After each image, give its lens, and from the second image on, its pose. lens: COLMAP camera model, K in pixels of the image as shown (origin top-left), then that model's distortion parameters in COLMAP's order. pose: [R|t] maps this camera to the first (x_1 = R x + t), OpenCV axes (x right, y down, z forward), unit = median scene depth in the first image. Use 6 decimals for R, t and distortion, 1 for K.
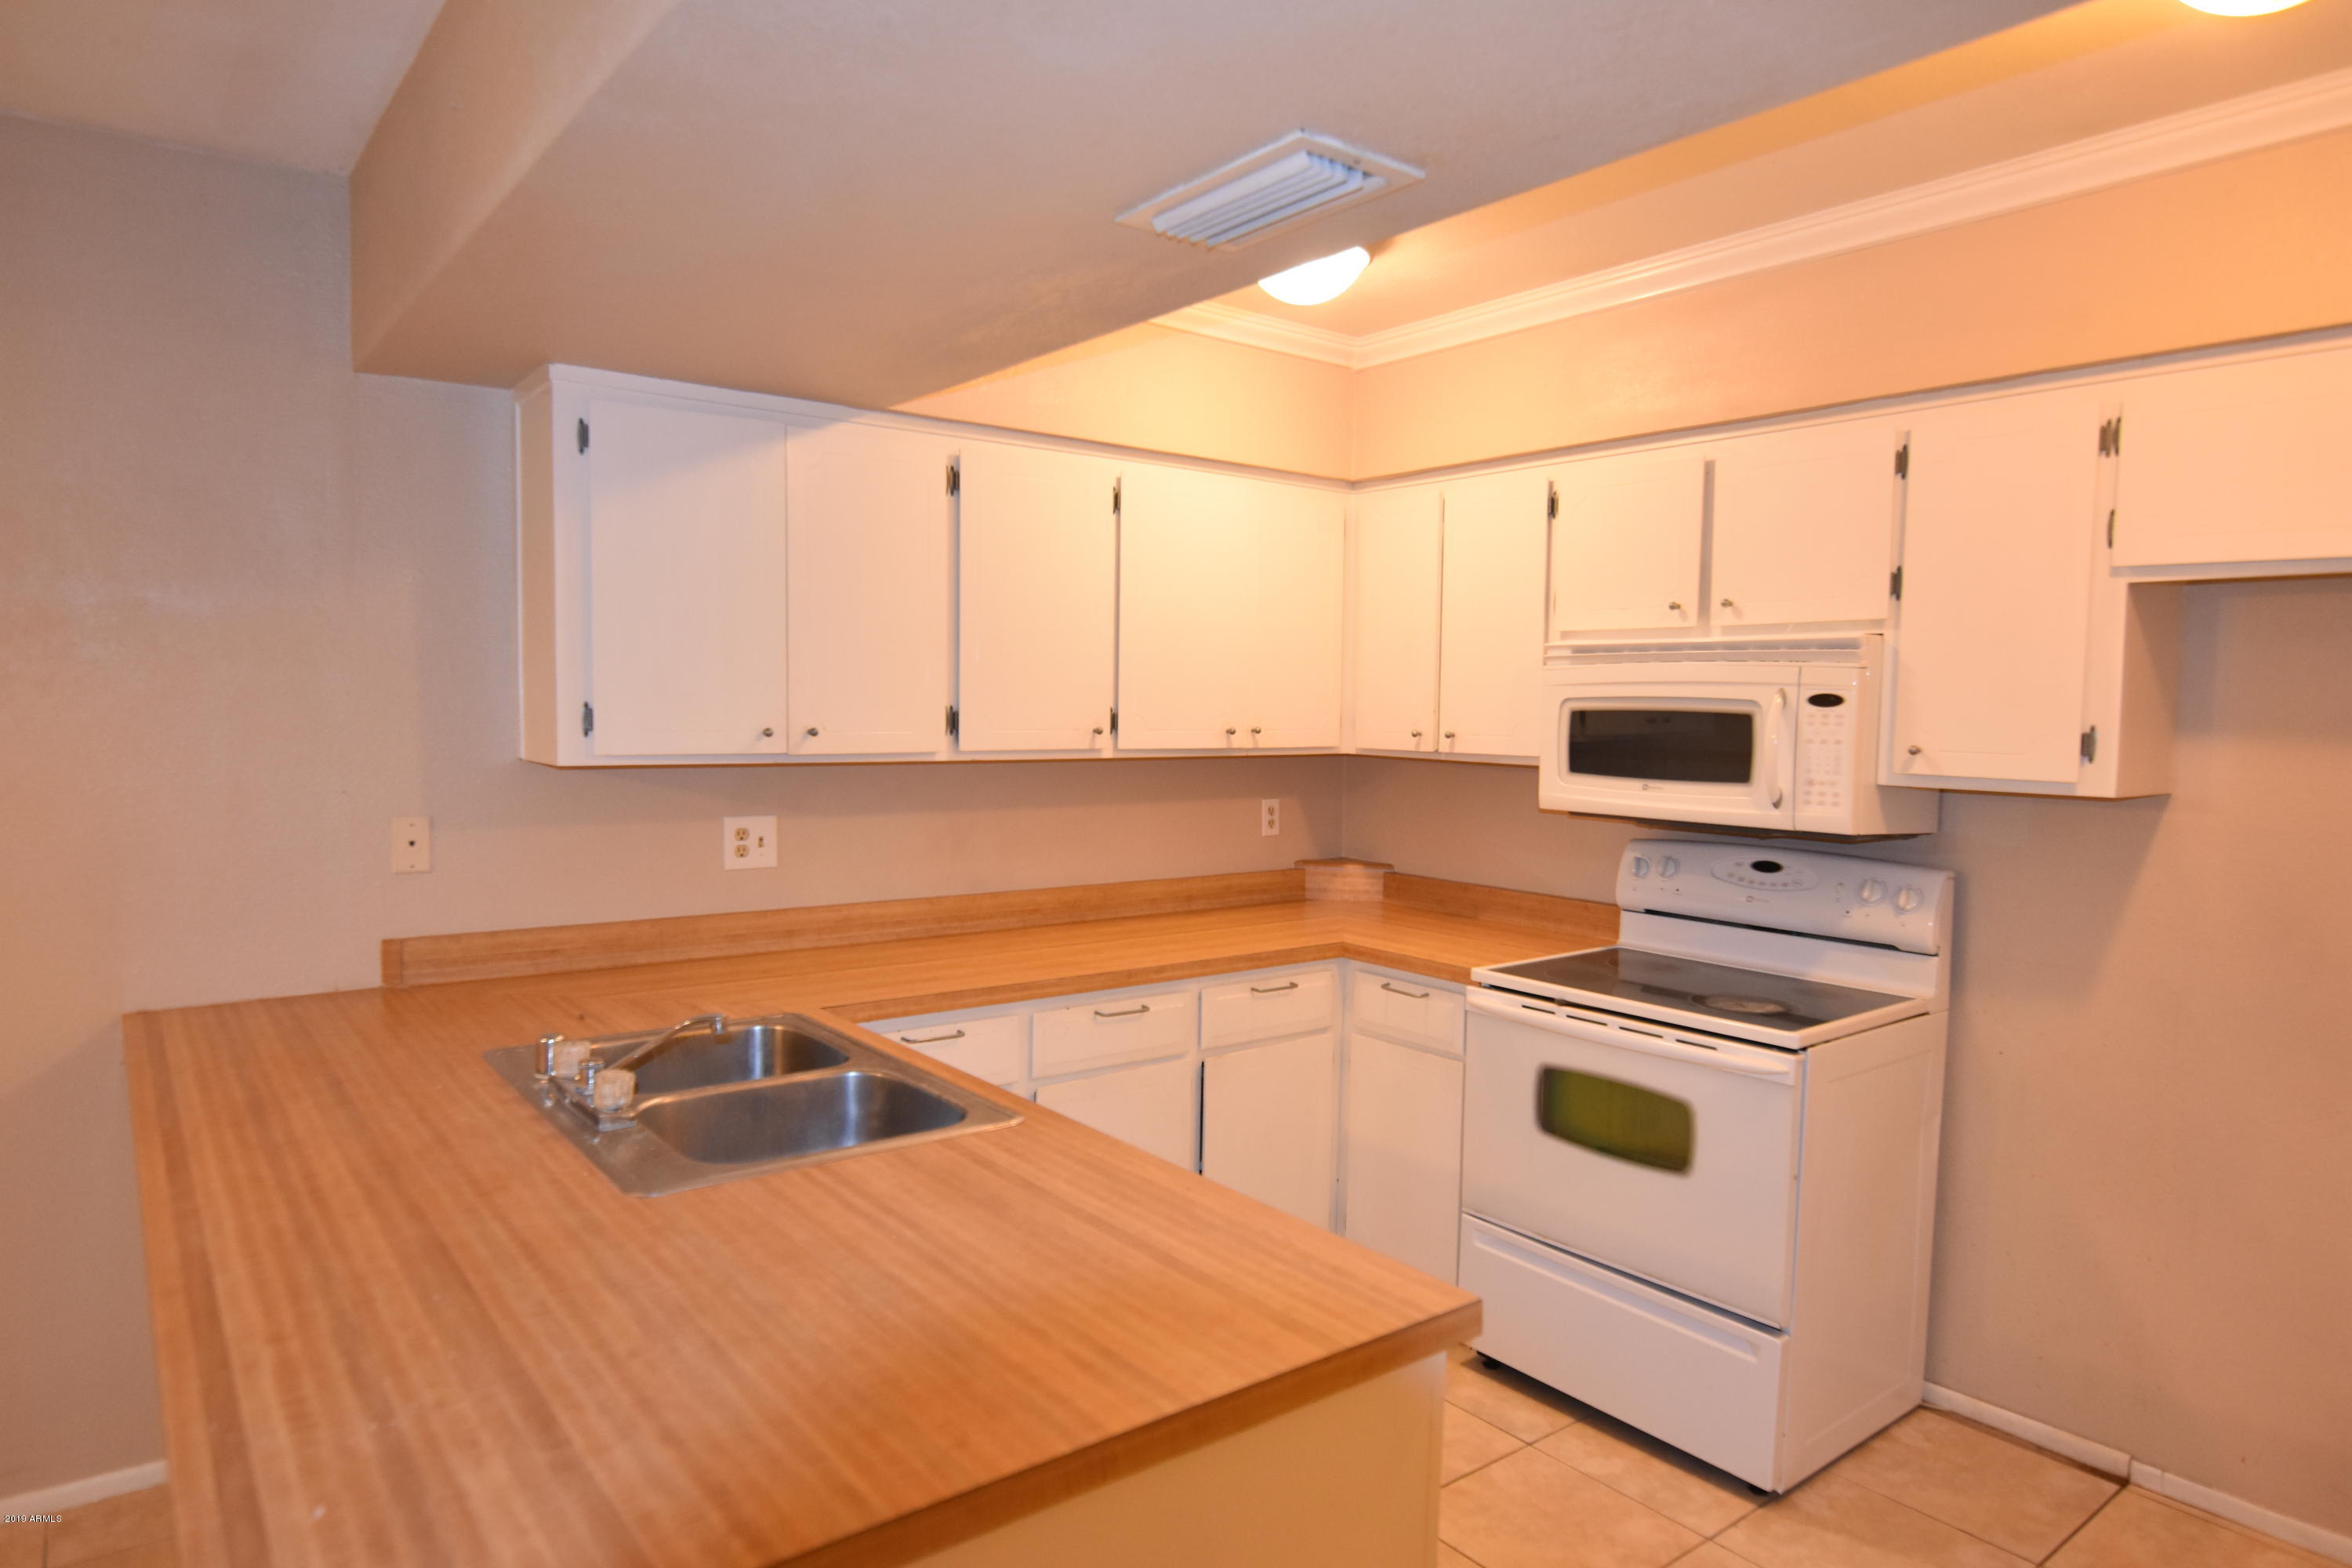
lens RADIAL K [[1404.2, 0, 1154.3], [0, 1404.2, 782.7], [0, 0, 1]] dist [0.002886, -0.027166]
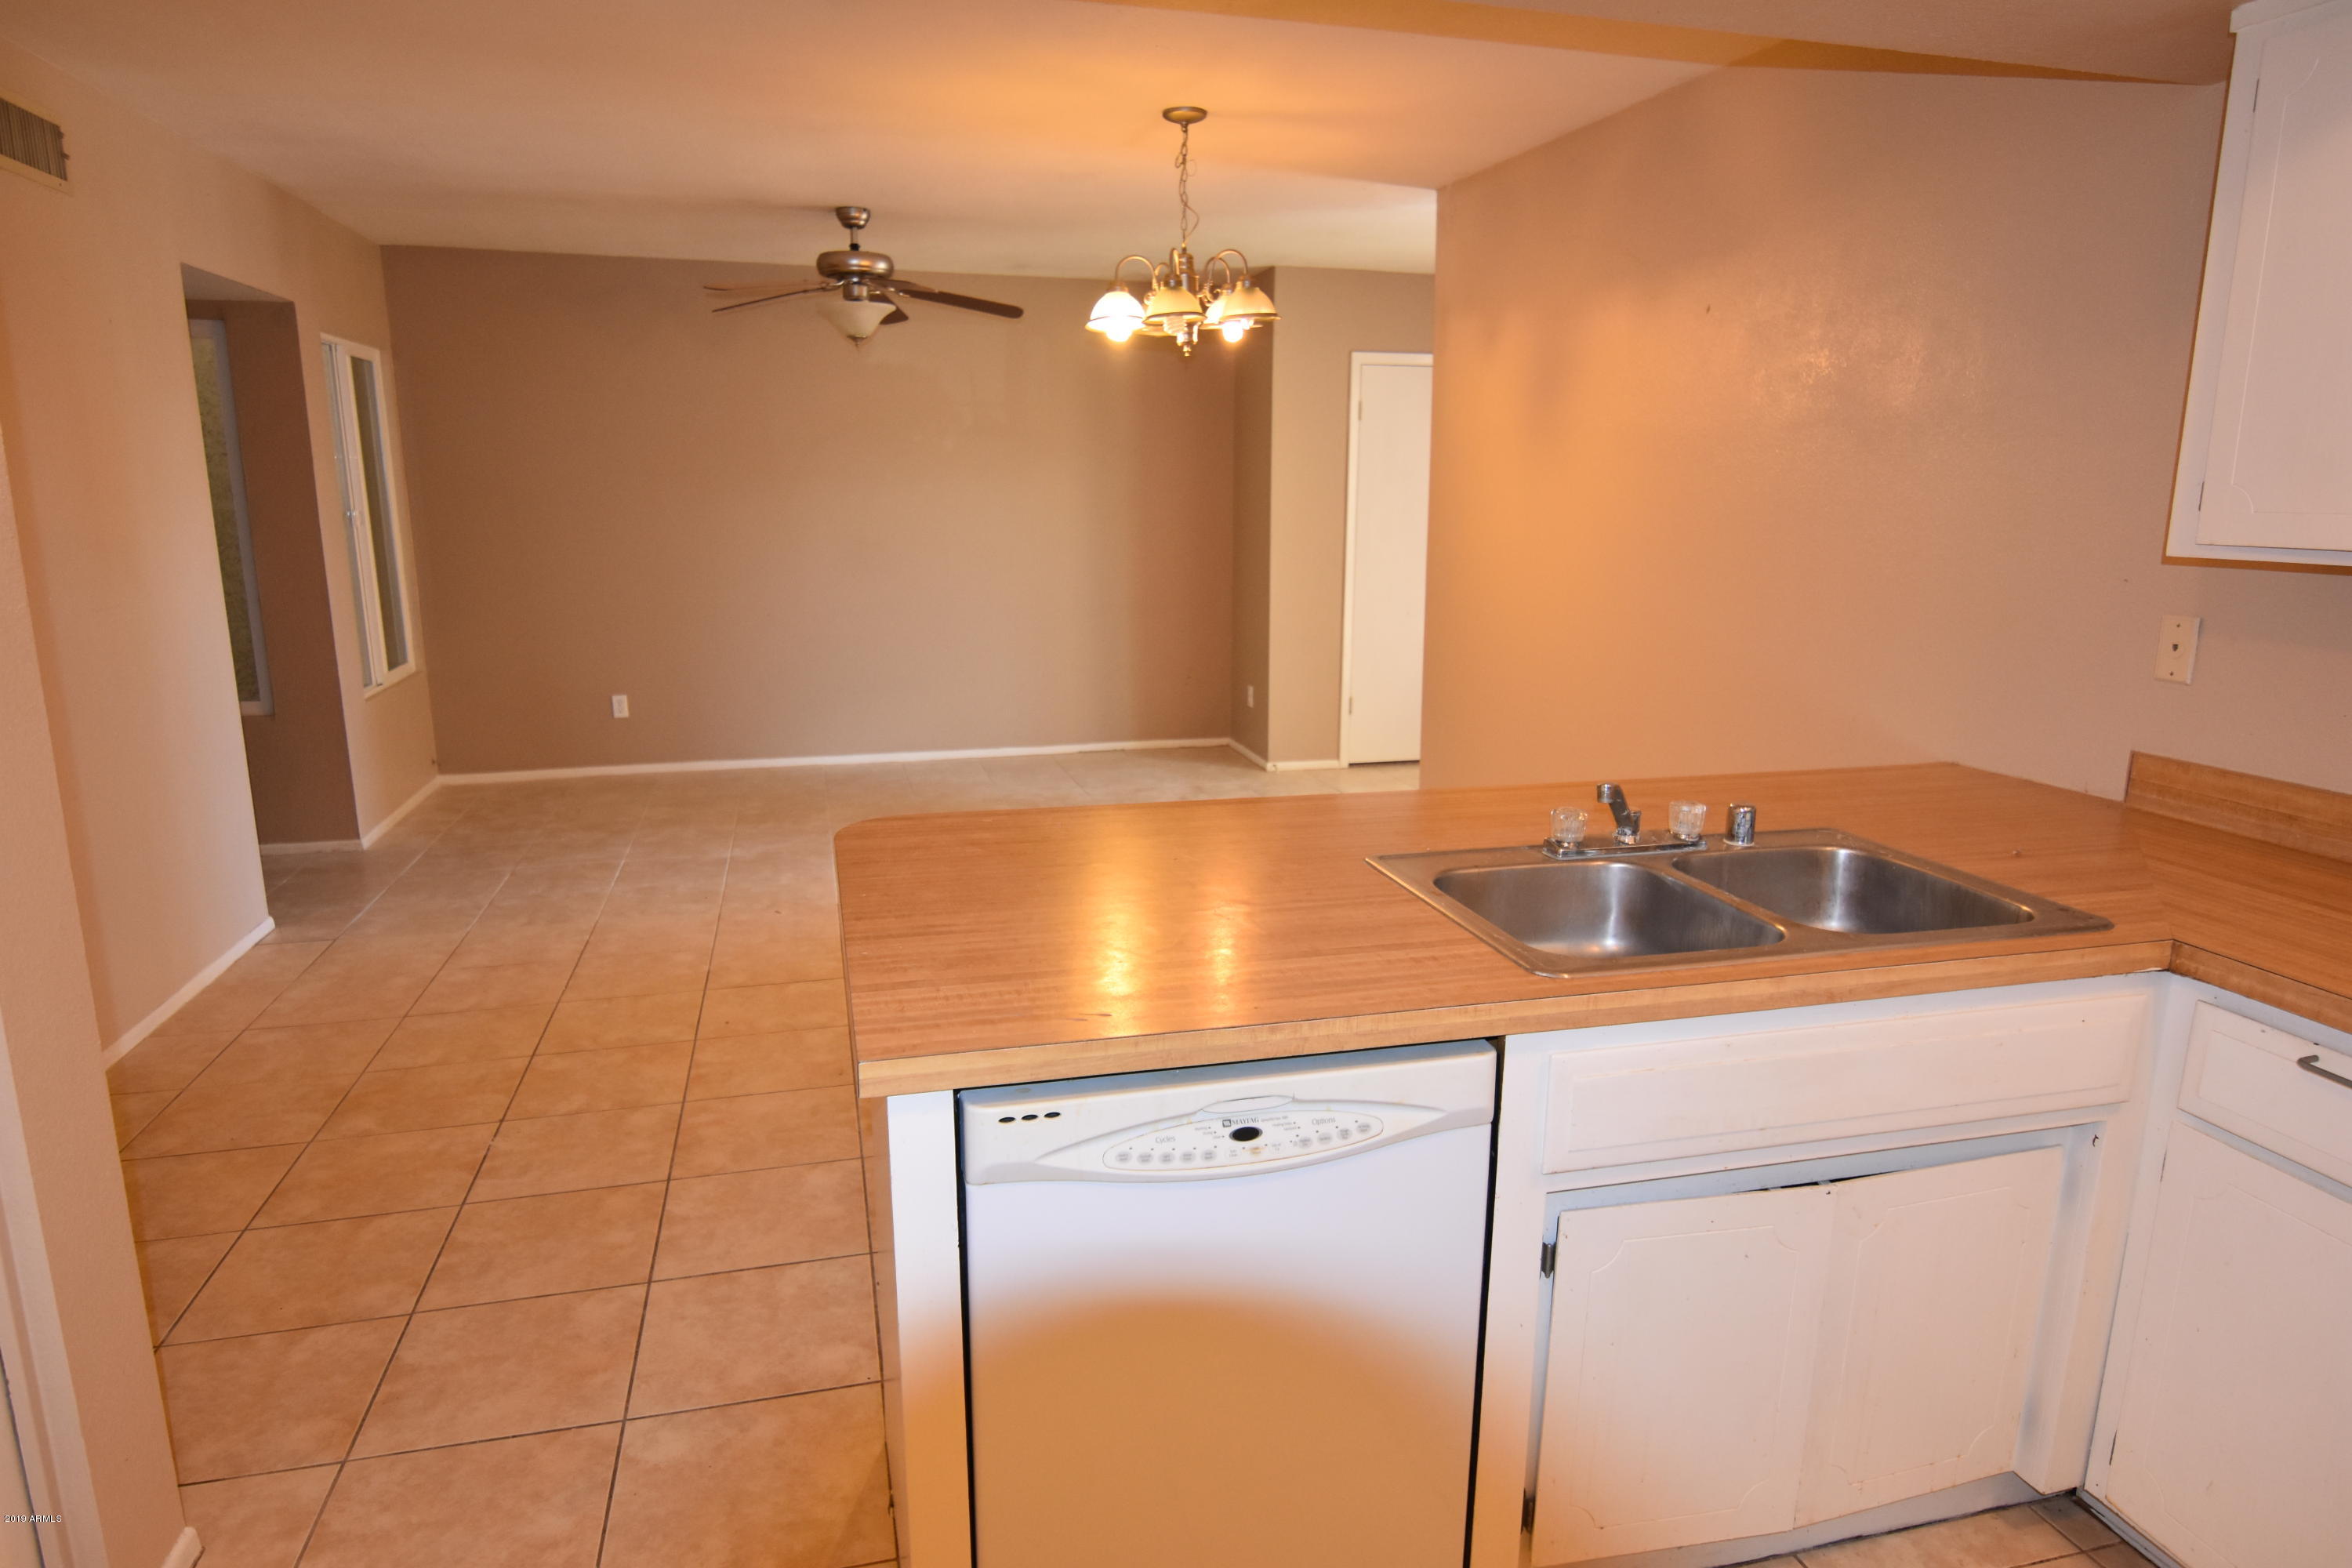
lens RADIAL K [[1394.9, 0, 1167.4], [0, 1394.9, 793.9], [0, 0, 1]] dist [0.006952, -0.022814]
pose [[-0.390047, 0.177206, -0.903582, 0.433463], [-0.064336, 0.973664, 0.218722, -0.013404], [0.918545, 0.143445, -0.368374, 0.674071]]
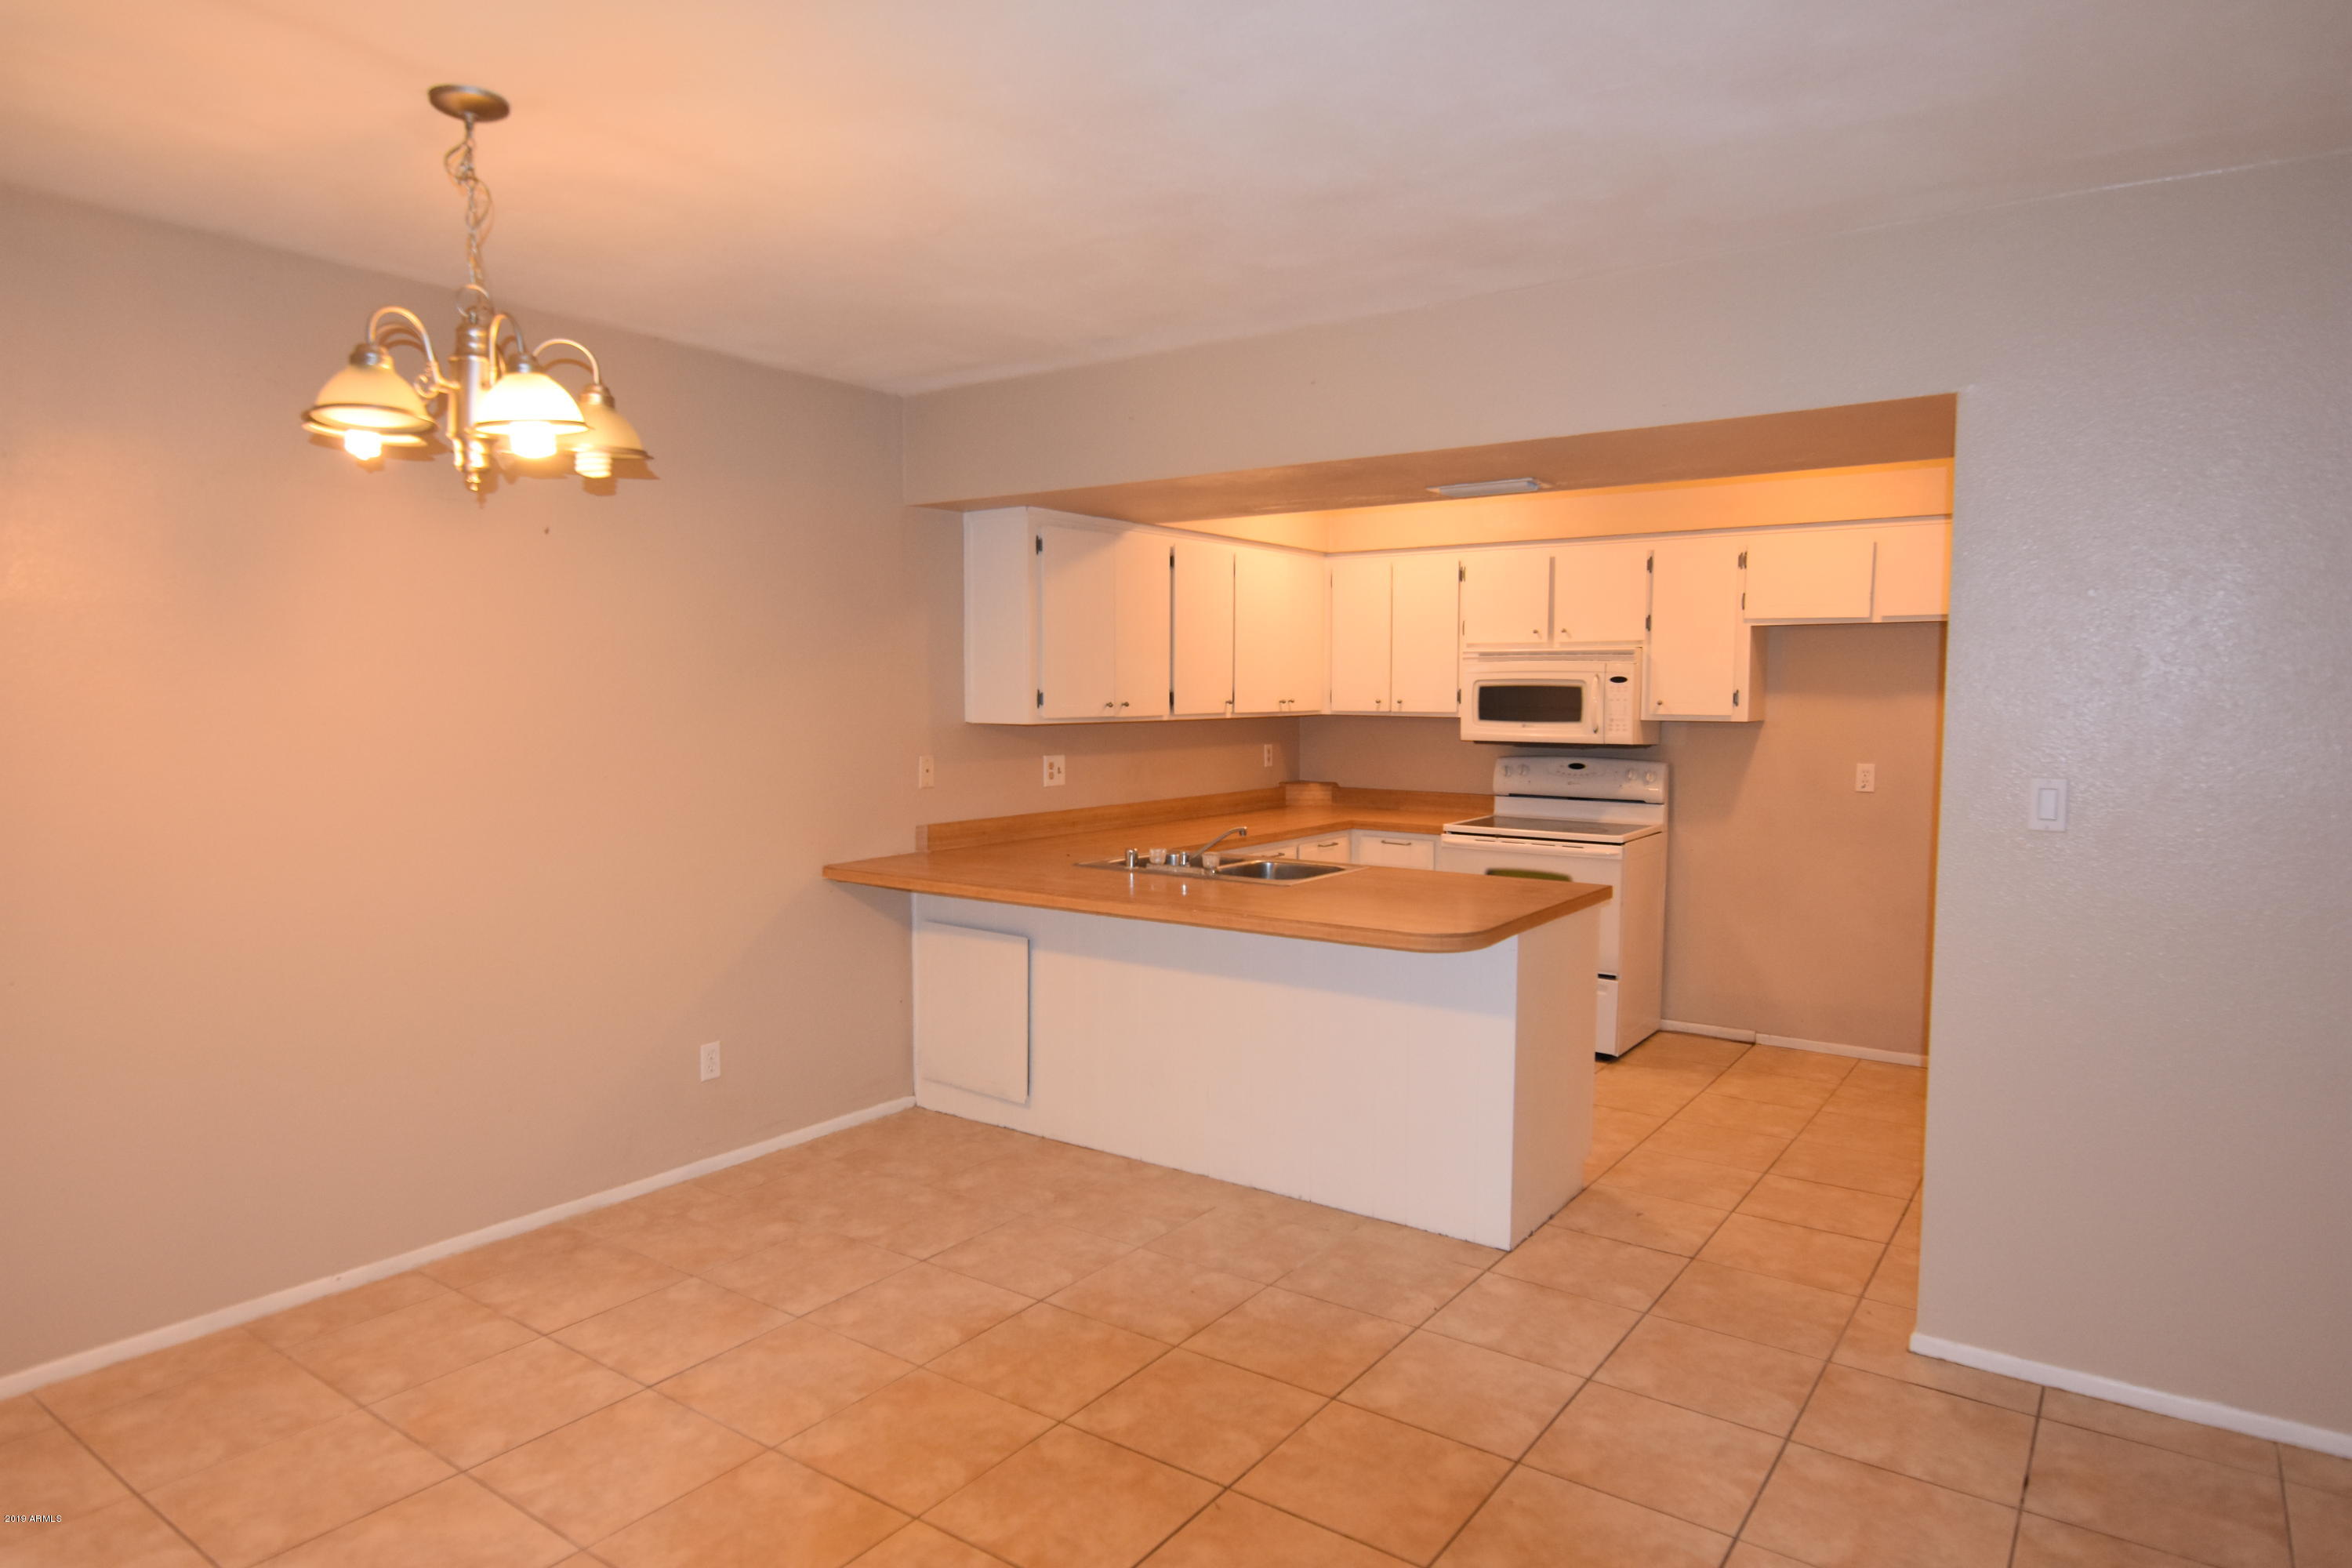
lens RADIAL K [[1394.9, 0, 1167.4], [0, 1394.9, 793.9], [0, 0, 1]] dist [0.006952, -0.022814]
pose [[0.957382, -0.036171, 0.286552, -0.699780], [0.029960, 0.999212, 0.026032, 0.033398], [-0.287267, -0.016338, 0.957711, -0.724179]]
